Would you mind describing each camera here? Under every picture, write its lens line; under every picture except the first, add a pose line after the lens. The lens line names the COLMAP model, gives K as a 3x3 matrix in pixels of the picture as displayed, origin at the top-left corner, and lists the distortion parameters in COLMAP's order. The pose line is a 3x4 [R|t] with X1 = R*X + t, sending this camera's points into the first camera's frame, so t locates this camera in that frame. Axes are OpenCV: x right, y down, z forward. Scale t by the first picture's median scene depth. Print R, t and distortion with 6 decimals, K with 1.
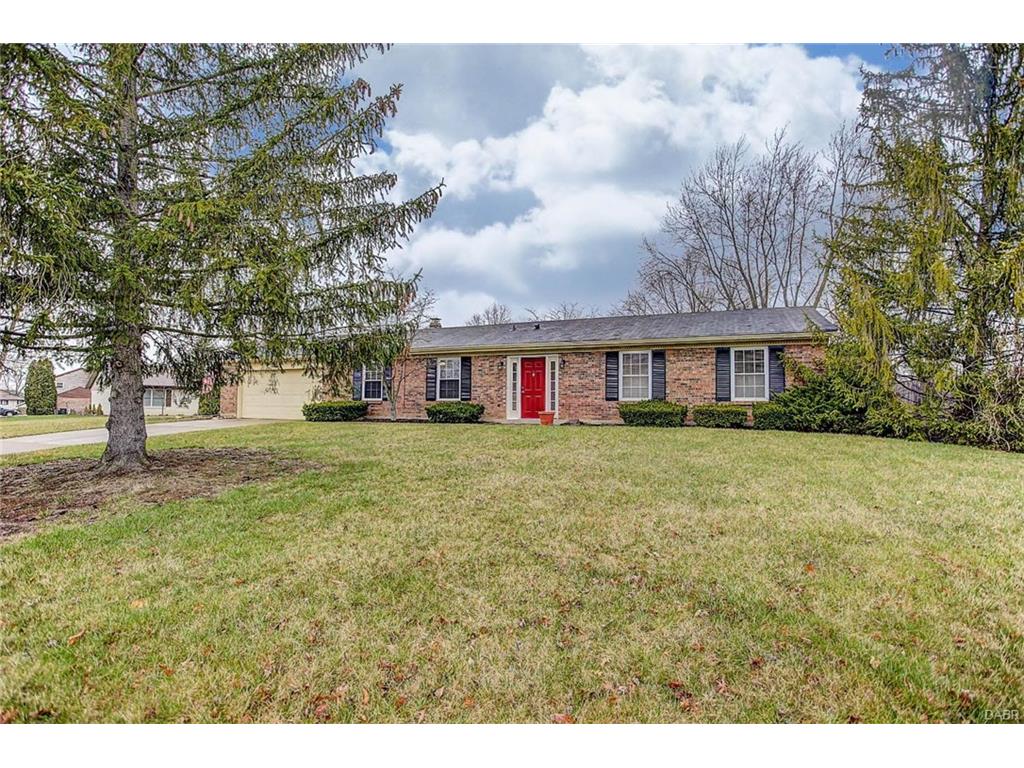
lens RADIAL K [[504.6, 0, 514.2], [0, 504.6, 377.2], [0, 0, 1]] dist [-0.061146, 0.028762]
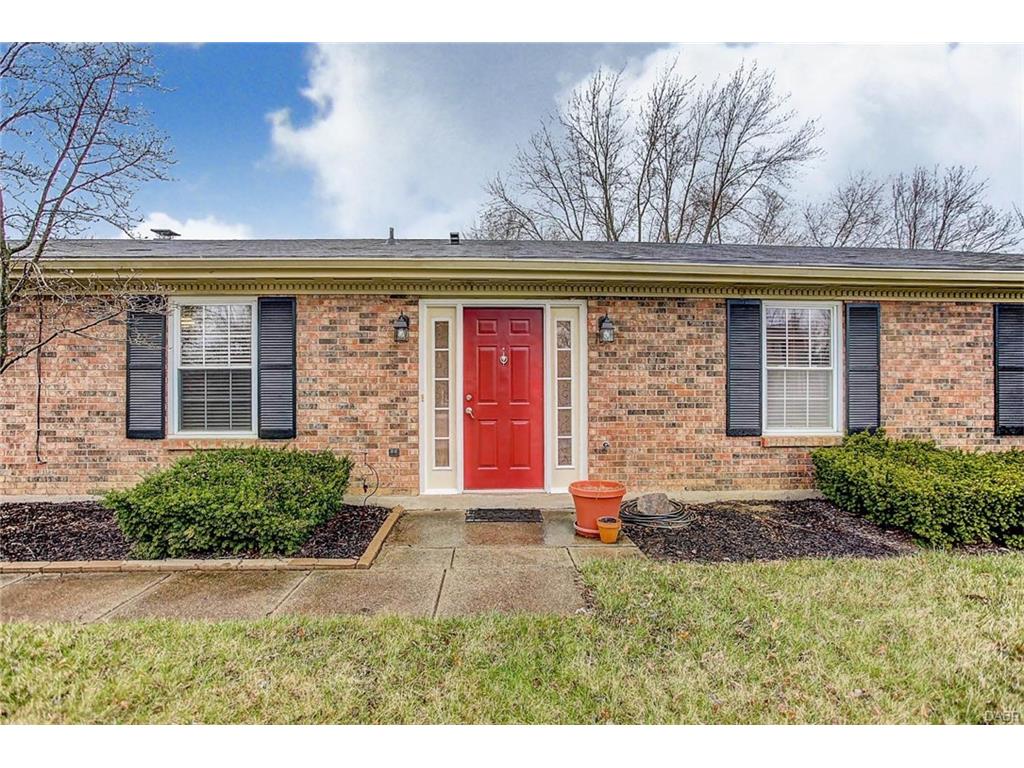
lens RADIAL K [[504.6, 0, 514.2], [0, 504.6, 377.2], [0, 0, 1]] dist [-0.061146, 0.028762]
pose [[0.904148, -0.010558, 0.427090, -0.097534], [-0.021252, 0.997345, 0.069646, -0.015876], [-0.426691, -0.072047, 0.901523, 0.684644]]
